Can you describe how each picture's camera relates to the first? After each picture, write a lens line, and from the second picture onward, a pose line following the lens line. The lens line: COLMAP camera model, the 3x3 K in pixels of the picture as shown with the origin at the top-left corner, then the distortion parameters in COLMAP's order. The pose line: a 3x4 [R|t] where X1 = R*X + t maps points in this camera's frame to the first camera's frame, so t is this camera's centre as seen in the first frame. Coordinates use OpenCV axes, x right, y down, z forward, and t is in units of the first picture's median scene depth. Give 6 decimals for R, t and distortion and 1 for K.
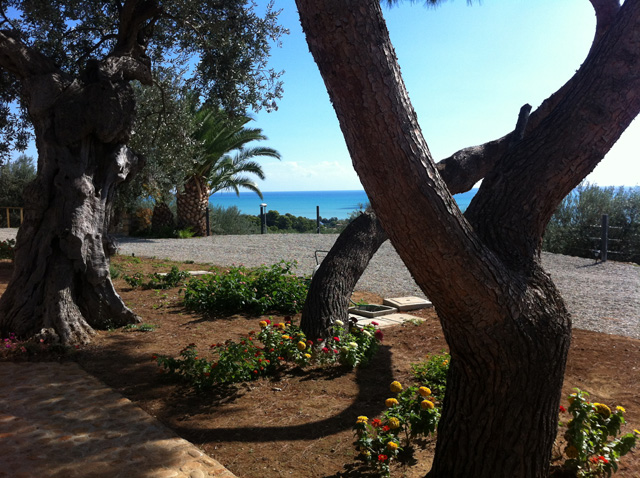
lens RADIAL K [[612.1, 0, 321.0], [0, 612.1, 231.3], [0, 0, 1]] dist [0.097021, -0.284402]
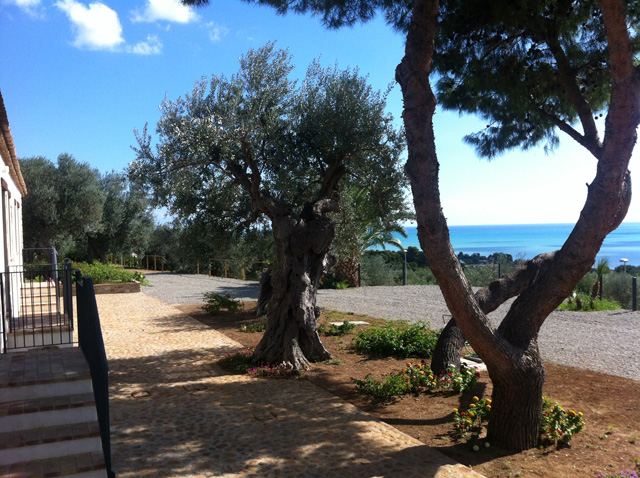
lens RADIAL K [[612.1, 0, 321.0], [0, 612.1, 231.3], [0, 0, 1]] dist [0.097021, -0.284402]
pose [[0.974472, -0.003654, -0.224479, 0.050592], [-0.009072, 0.998410, -0.055634, -0.113194], [0.224326, 0.056250, 0.972889, -0.693811]]
